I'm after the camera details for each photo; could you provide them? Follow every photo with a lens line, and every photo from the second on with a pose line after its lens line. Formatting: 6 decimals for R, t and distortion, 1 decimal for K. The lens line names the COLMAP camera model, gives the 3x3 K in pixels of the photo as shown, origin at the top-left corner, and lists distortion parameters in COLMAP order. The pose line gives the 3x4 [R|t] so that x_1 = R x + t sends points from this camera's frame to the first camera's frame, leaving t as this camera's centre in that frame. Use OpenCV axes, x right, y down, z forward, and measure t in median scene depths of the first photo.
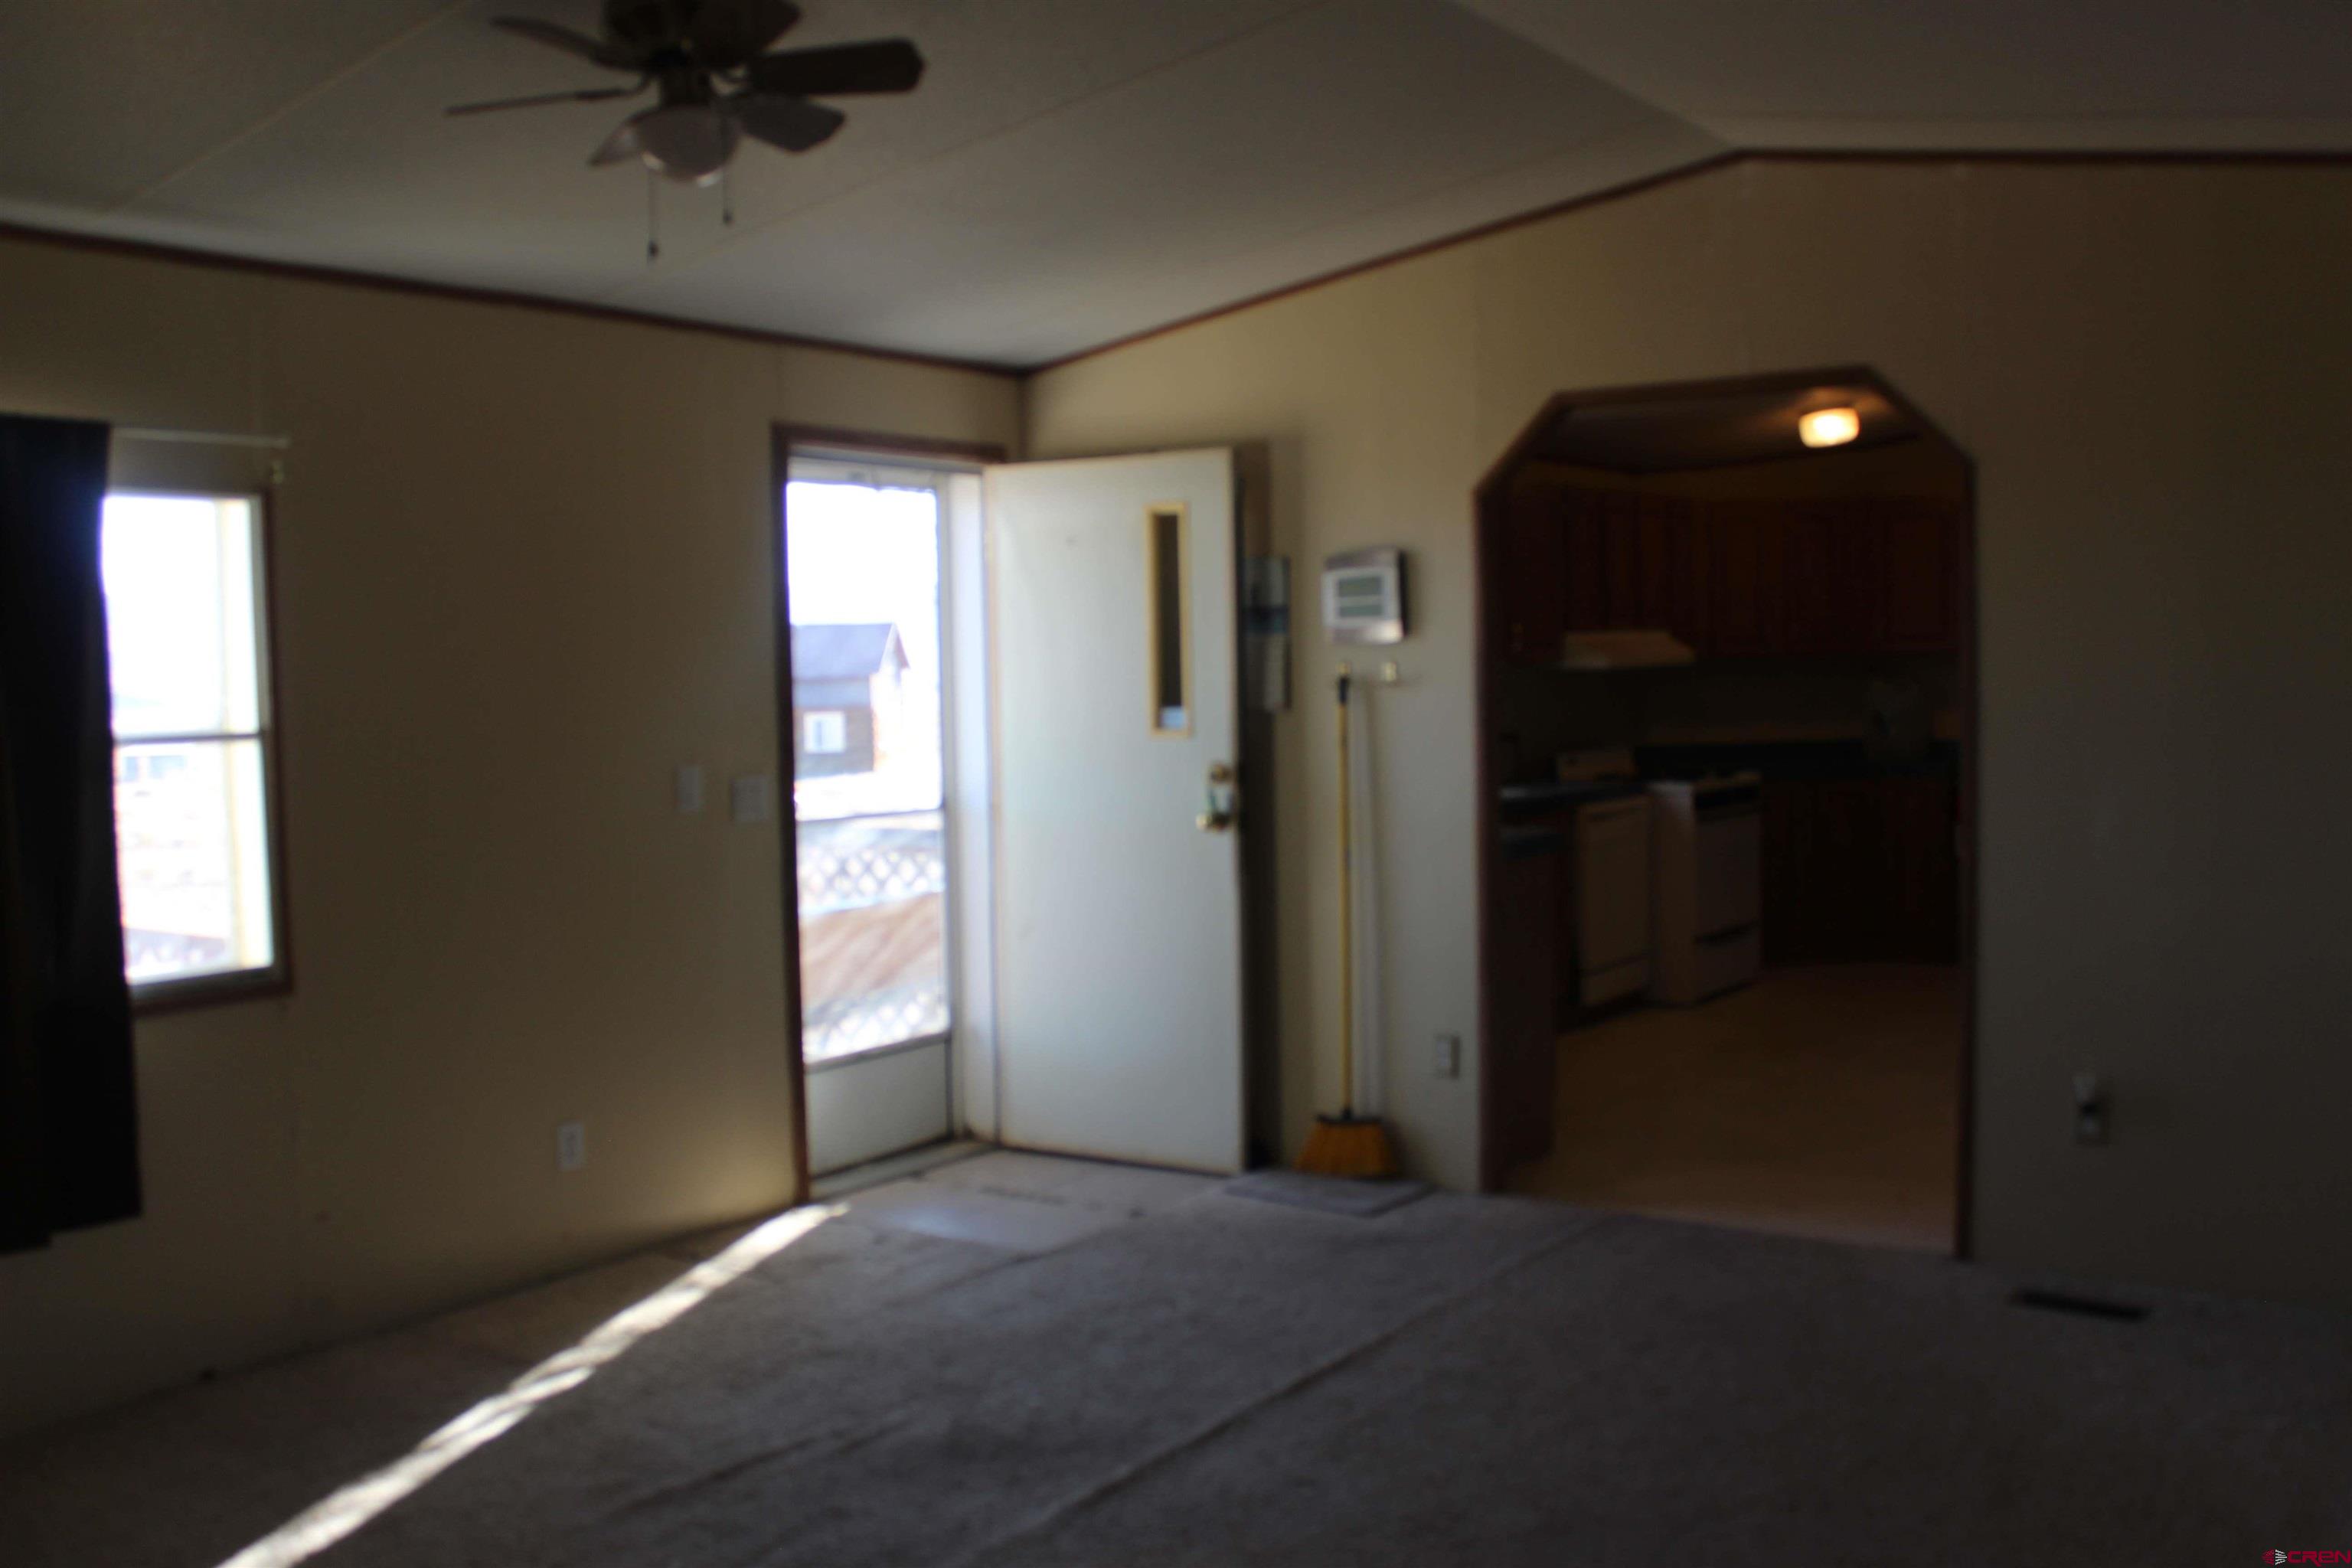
lens RADIAL K [[2116.2, 0, 1176.0], [0, 2116.2, 784.0], [0, 0, 1]] dist [-0.003314, -0.000476]
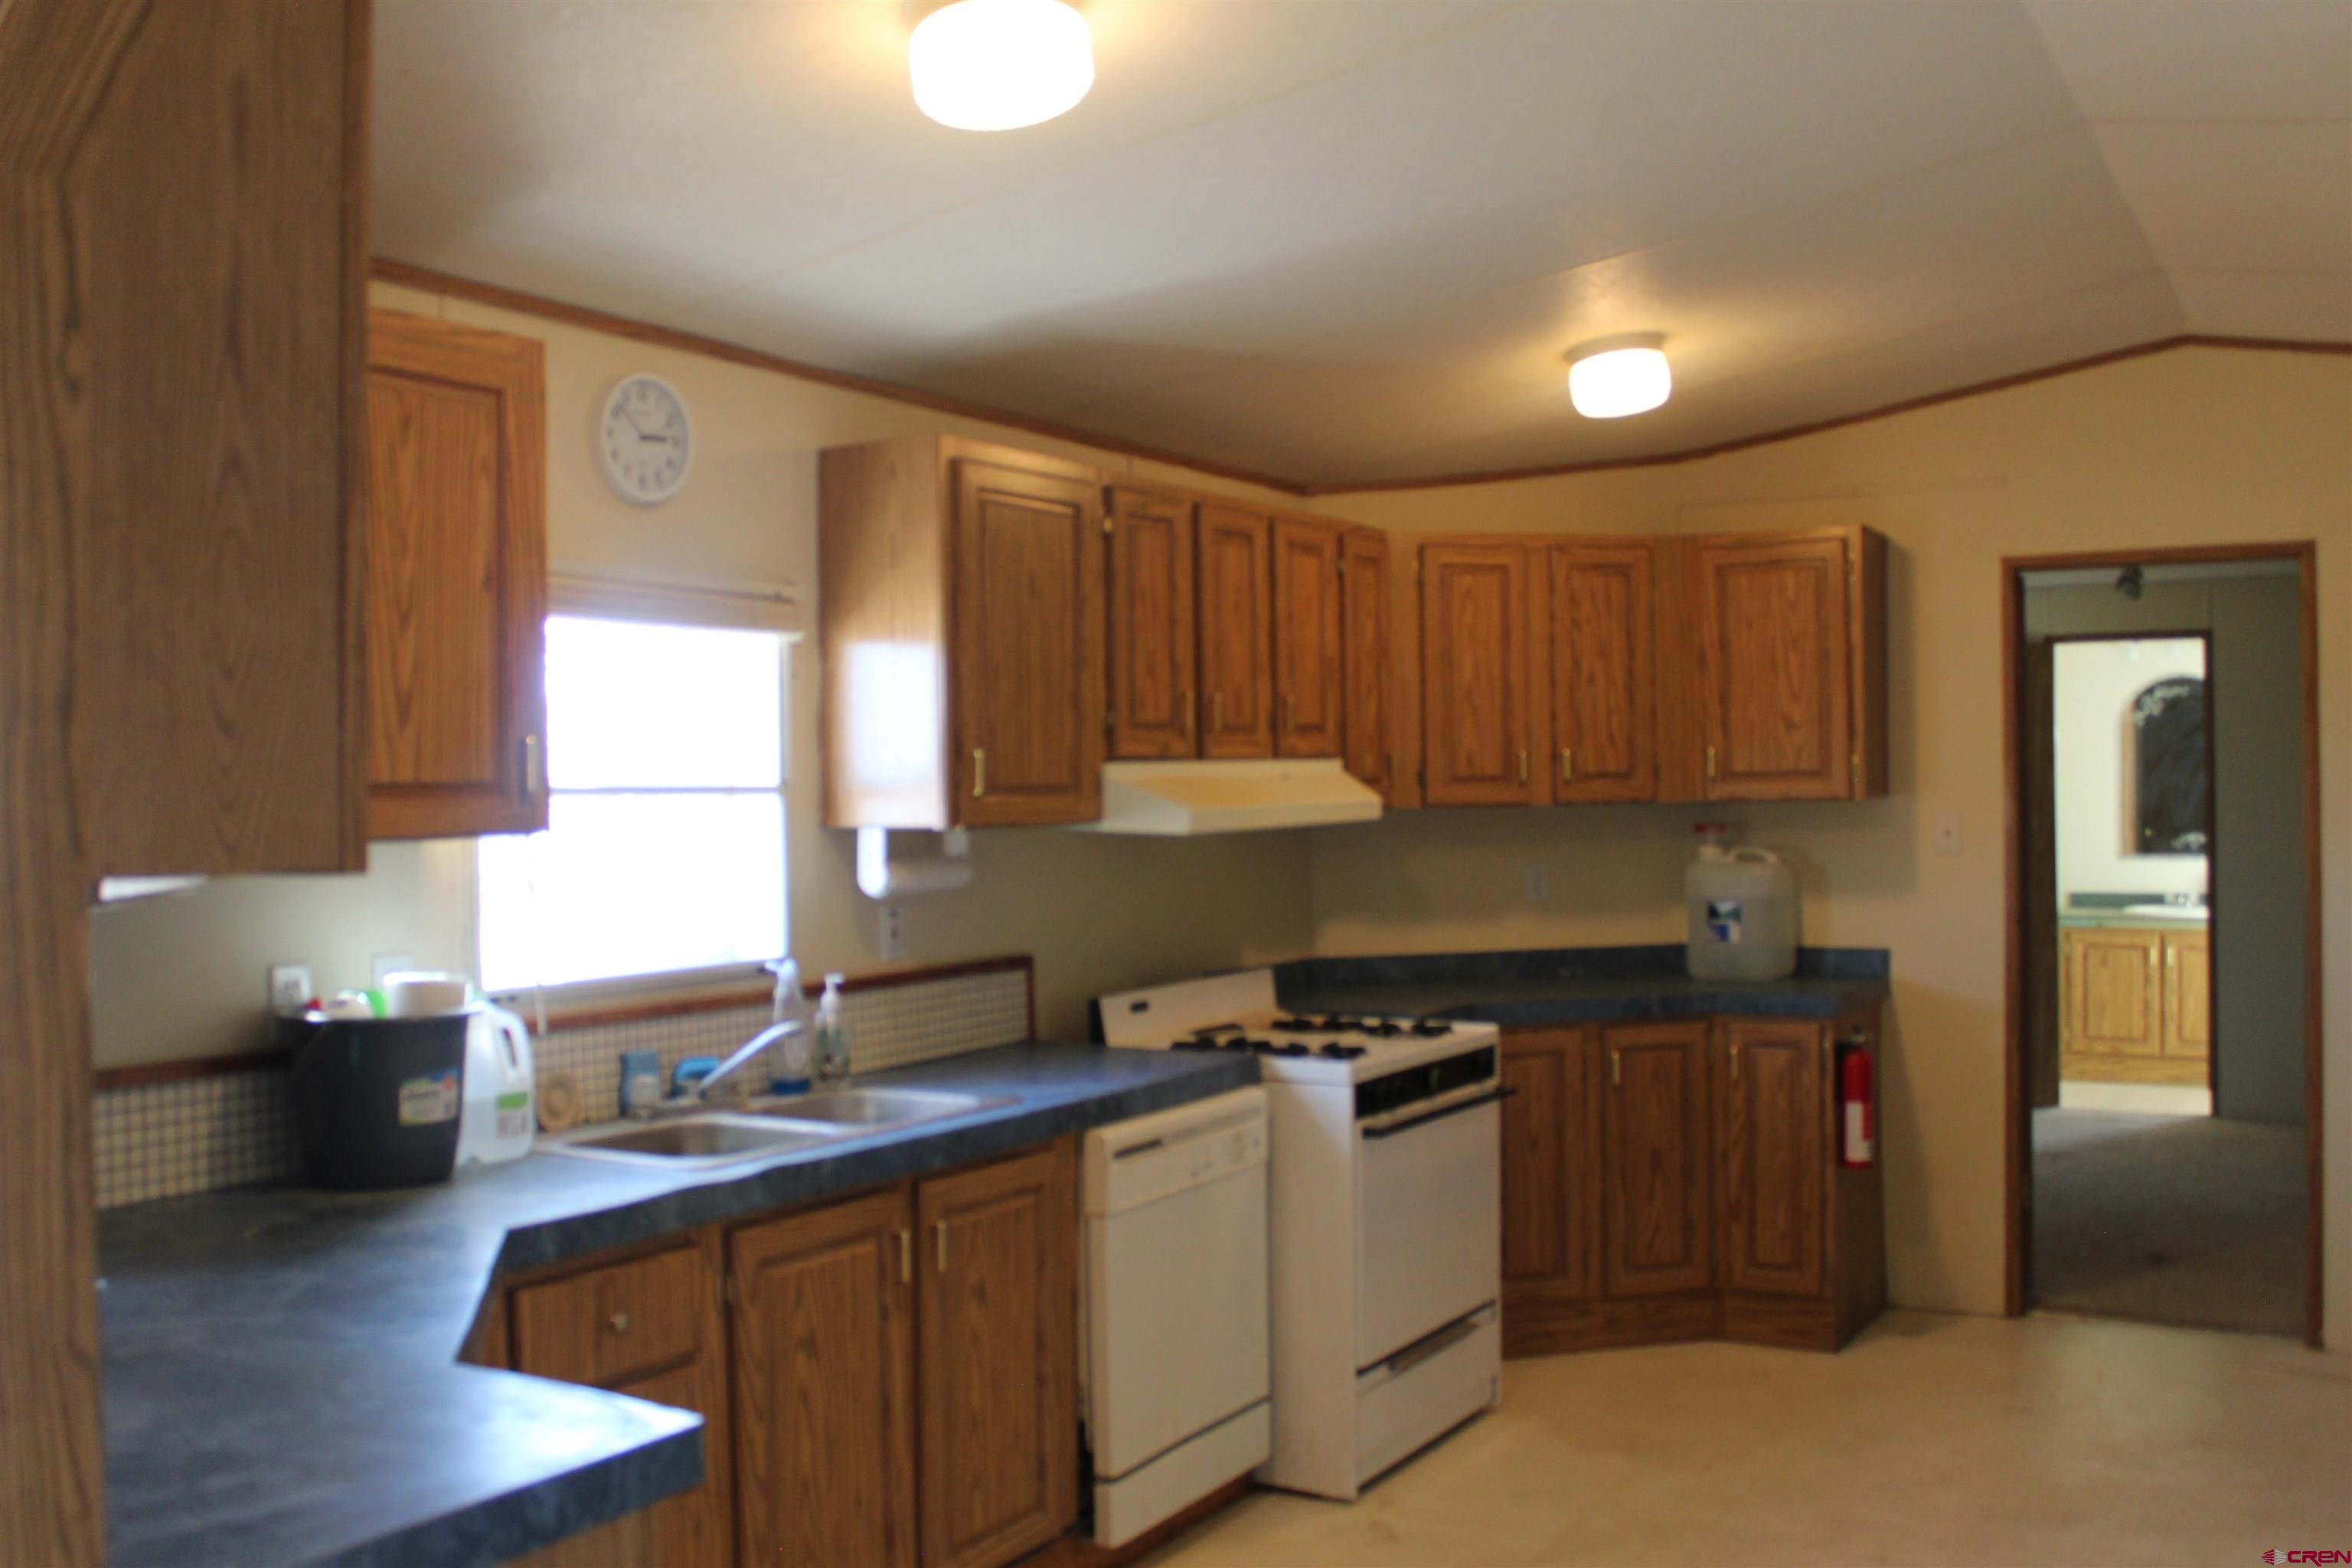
lens RADIAL K [[2116.2, 0, 1176.0], [0, 2116.2, 784.0], [0, 0, 1]] dist [-0.003314, -0.000476]
pose [[0.997361, 0.008776, 0.072063, 0.157646], [-0.004469, 0.998205, -0.059717, -0.034417], [-0.072458, 0.059237, 0.995611, 0.473227]]
